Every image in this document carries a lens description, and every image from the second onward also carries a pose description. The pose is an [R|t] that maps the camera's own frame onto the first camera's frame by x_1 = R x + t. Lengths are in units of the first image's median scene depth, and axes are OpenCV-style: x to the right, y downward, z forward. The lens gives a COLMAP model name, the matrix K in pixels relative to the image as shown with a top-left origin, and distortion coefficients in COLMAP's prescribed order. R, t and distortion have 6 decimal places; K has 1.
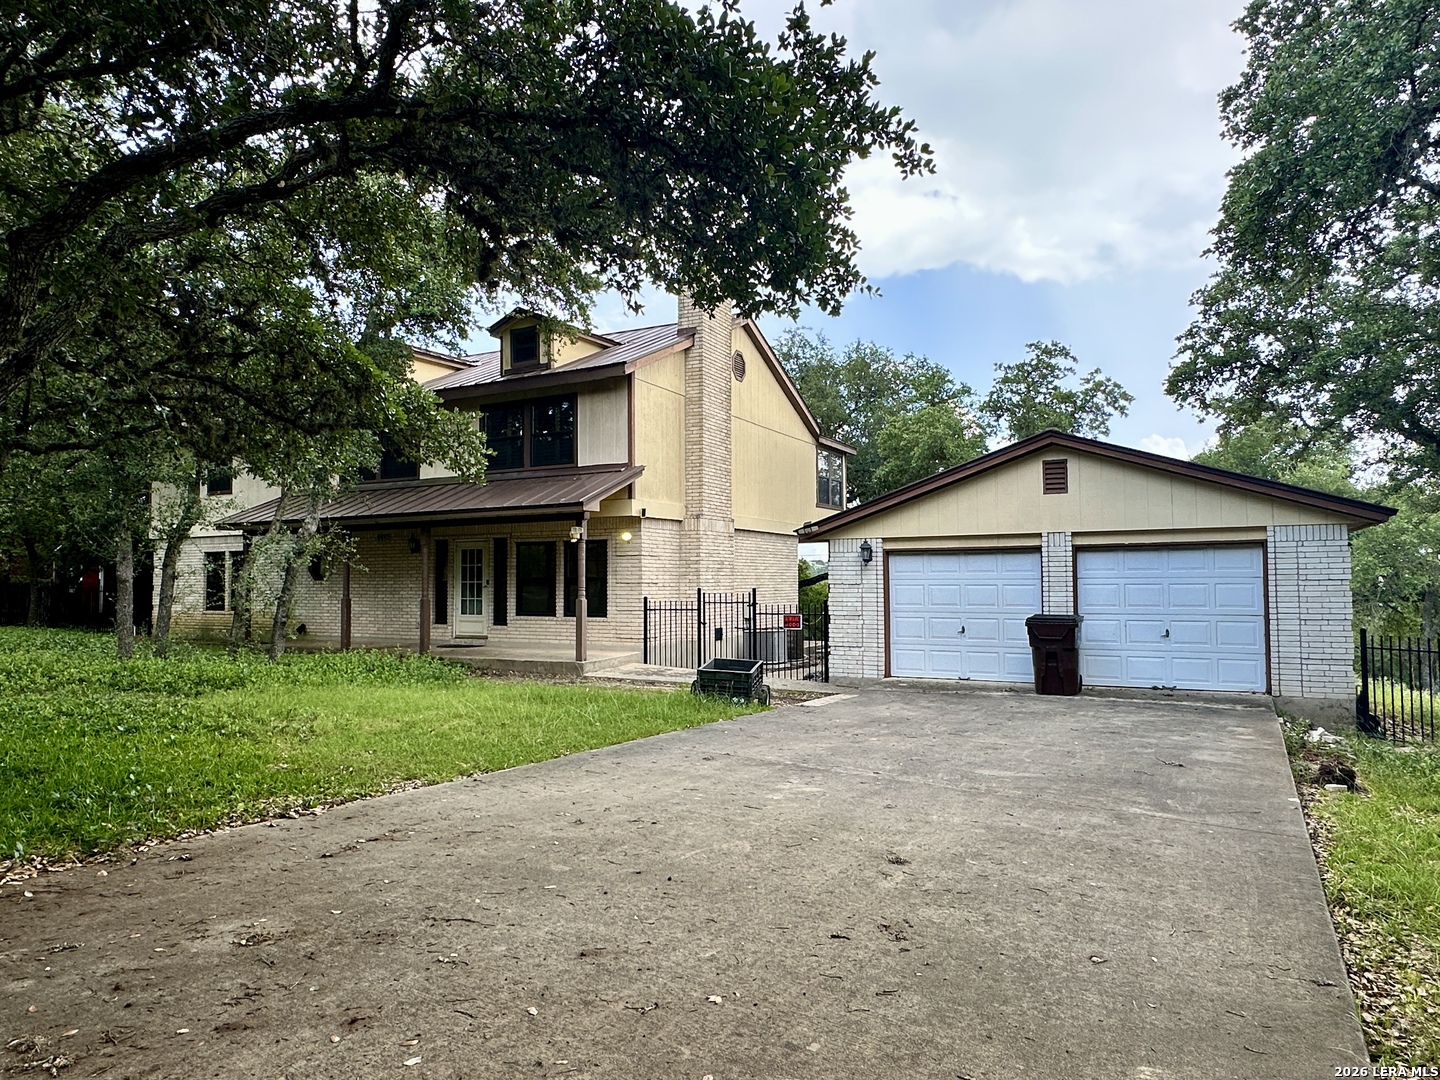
lens RADIAL K [[957.4, 0, 714.3], [0, 957.4, 543.1], [0, 0, 1]] dist [0.005887, 0.000487]
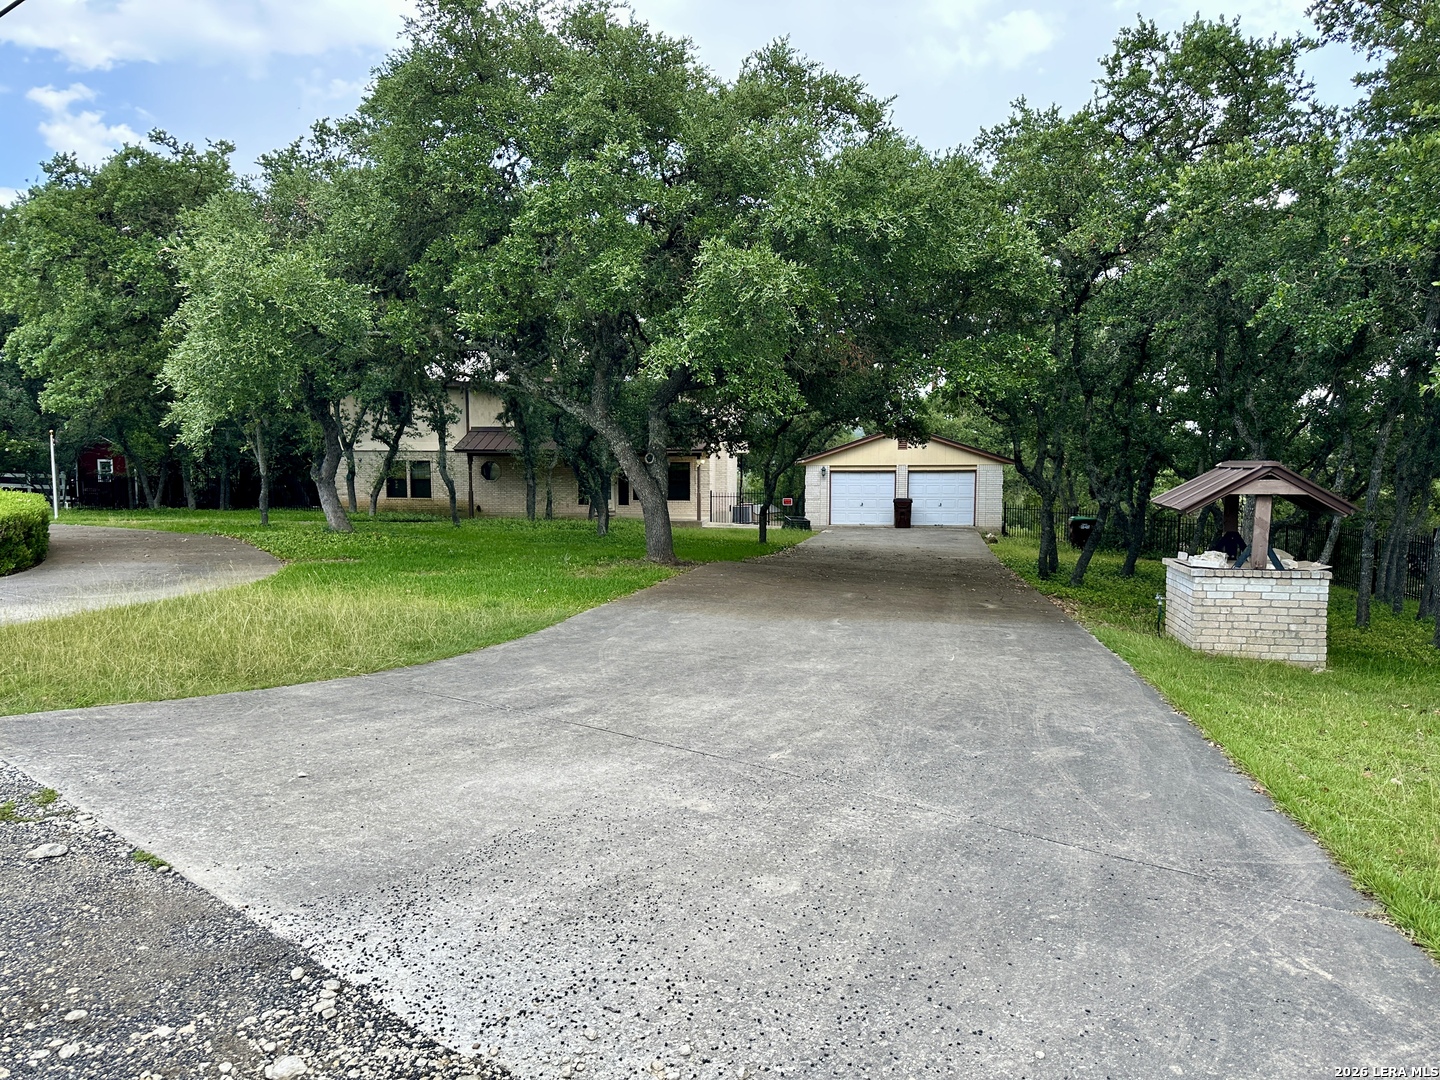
lens RADIAL K [[986.7, 0, 720.8], [0, 986.7, 541.2], [0, 0, 1]] dist [0.037877, -0.005250]
pose [[0.951923, -0.023830, 0.305410, -0.893638], [-0.015315, 0.992021, 0.125138, -0.130534], [-0.305955, -0.123799, 0.943962, -1.328788]]
